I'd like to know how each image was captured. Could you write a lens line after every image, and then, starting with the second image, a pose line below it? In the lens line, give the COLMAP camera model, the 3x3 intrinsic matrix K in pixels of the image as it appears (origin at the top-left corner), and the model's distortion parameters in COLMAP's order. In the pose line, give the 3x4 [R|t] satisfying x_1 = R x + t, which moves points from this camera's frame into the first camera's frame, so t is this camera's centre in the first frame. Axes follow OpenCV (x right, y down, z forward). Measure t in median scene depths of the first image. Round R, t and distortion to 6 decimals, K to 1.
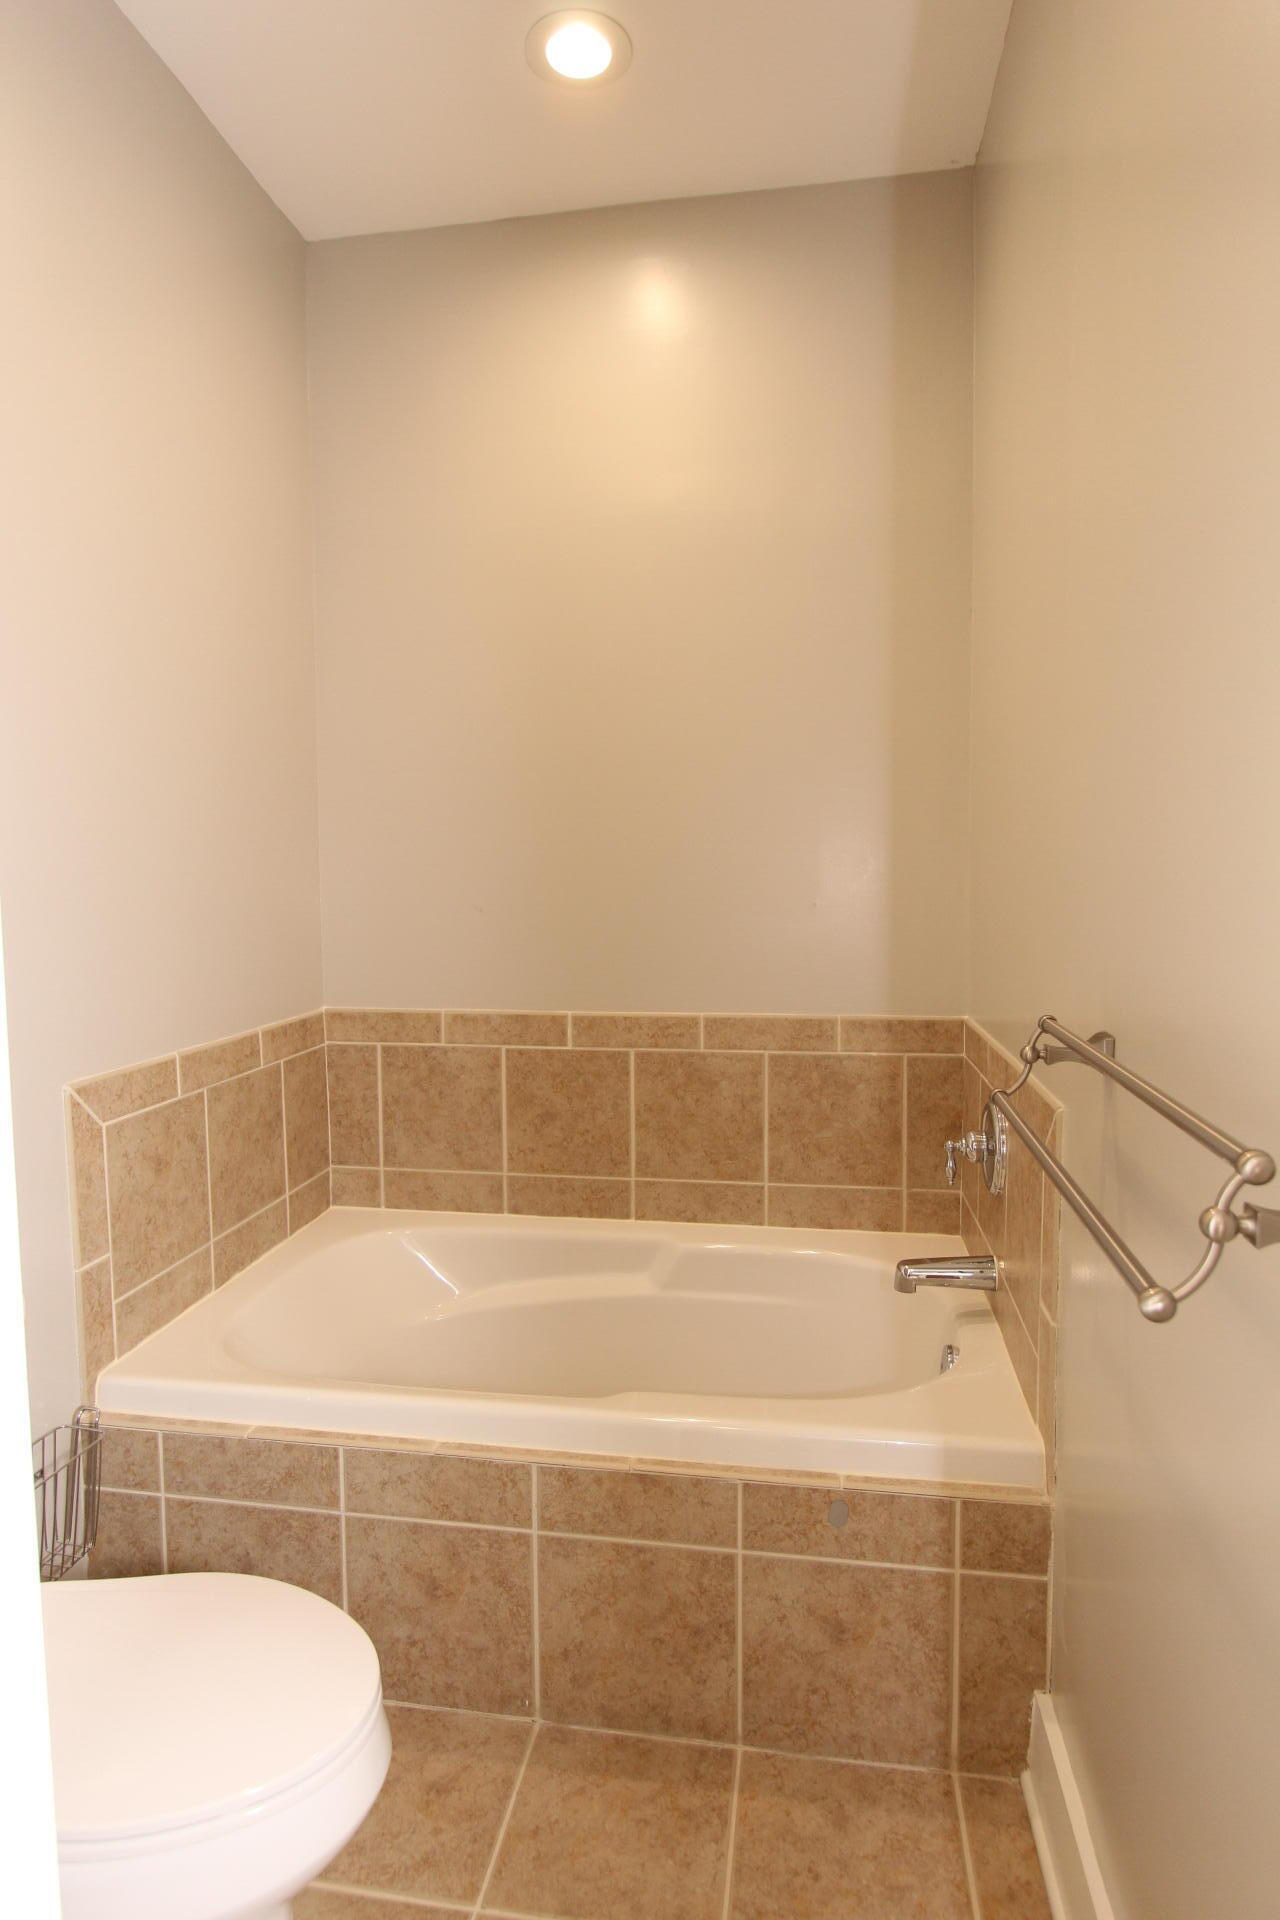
lens RADIAL K [[1111.7, 0, 639.3], [0, 1111.7, 956.2], [0, 0, 1]] dist [0.000908, 0.000094]
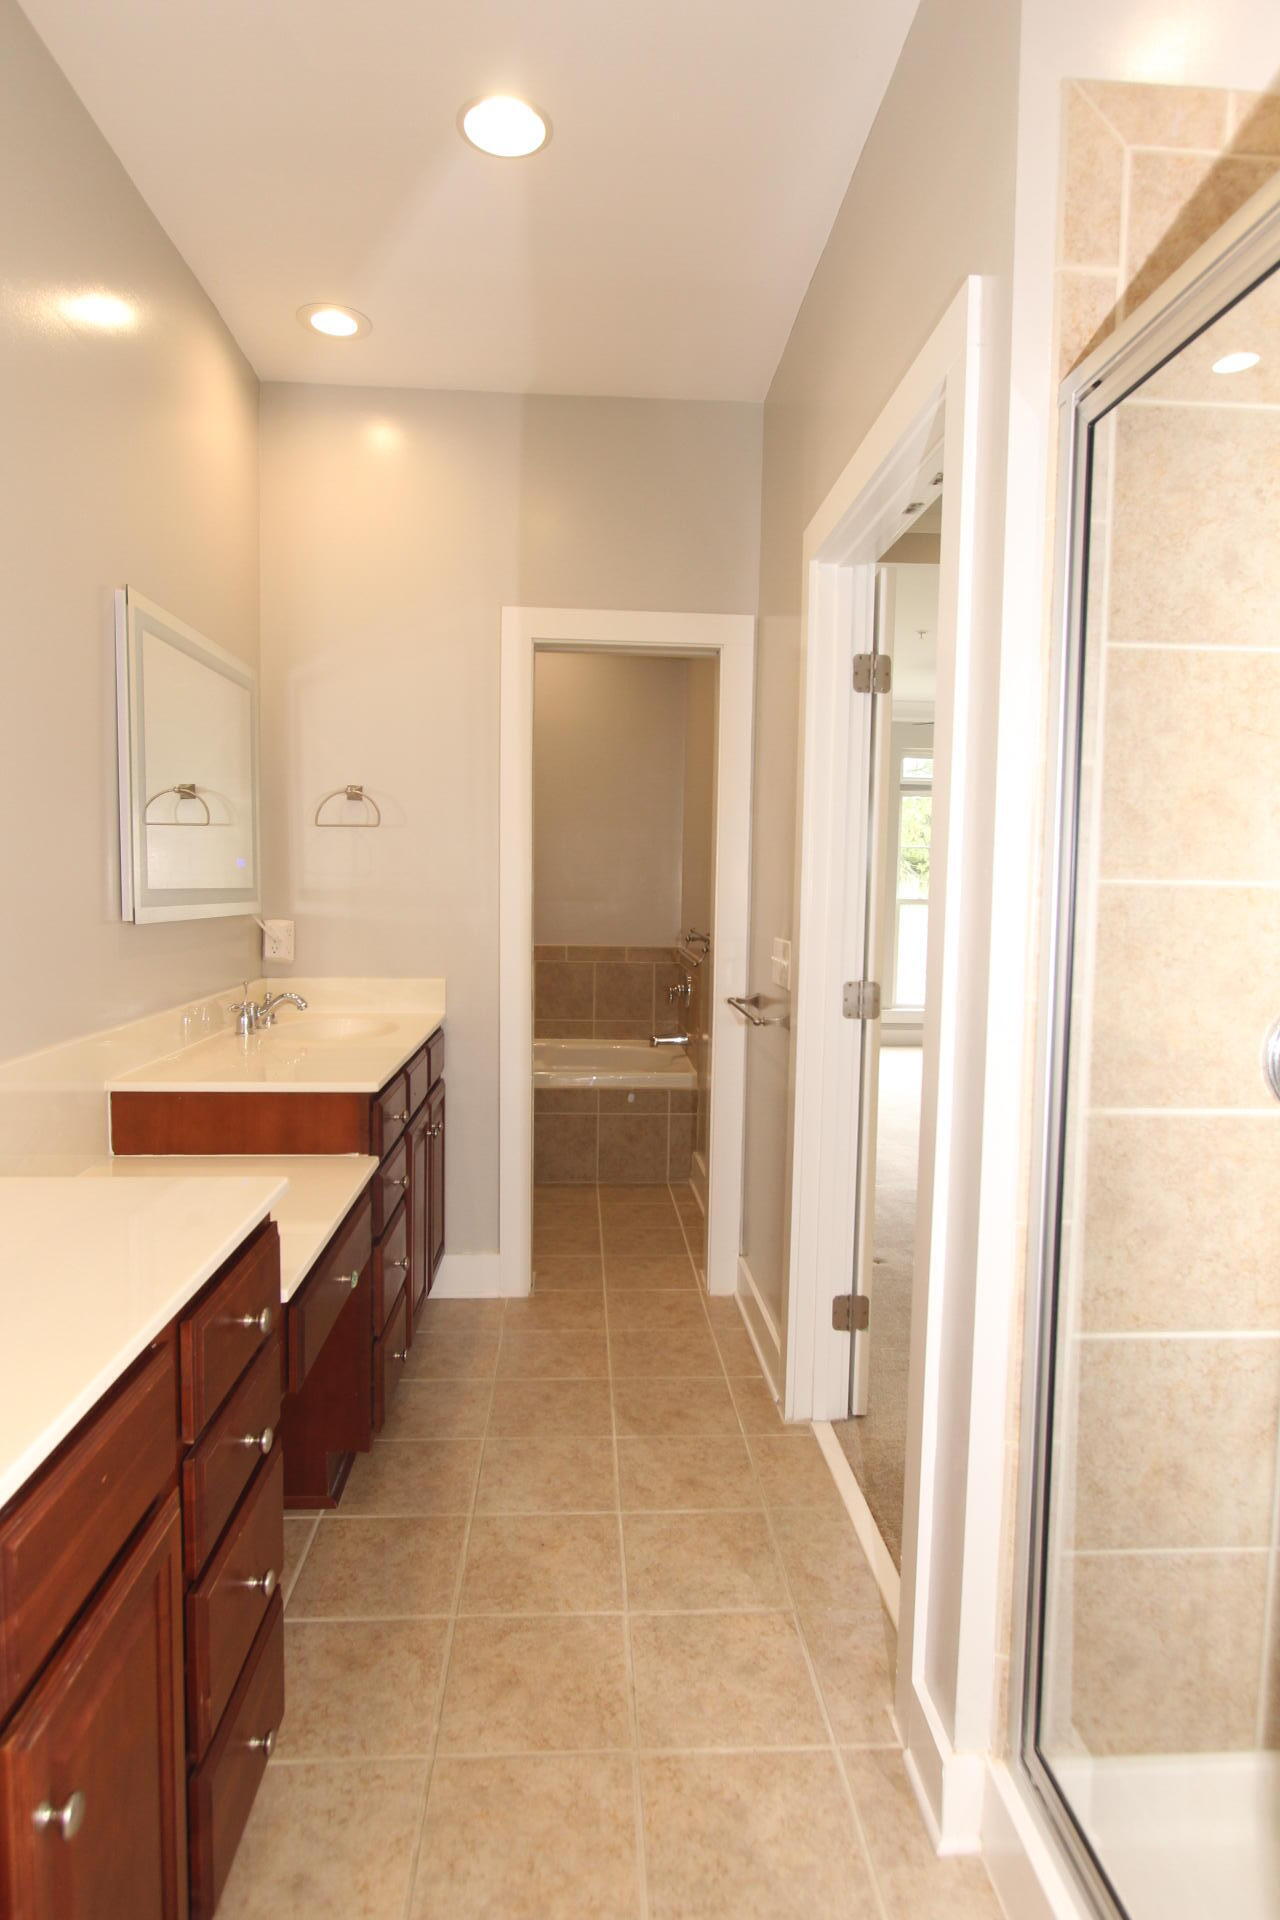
lens RADIAL K [[1111.7, 0, 640.0], [0, 1111.7, 960.5], [0, 0, 1]] dist [0.000908, 0.000094]
pose [[0.975851, 0.005770, 0.218360, -0.441241], [-0.005084, 0.999980, -0.003704, 0.136821], [-0.218377, 0.002504, 0.975861, -1.875943]]
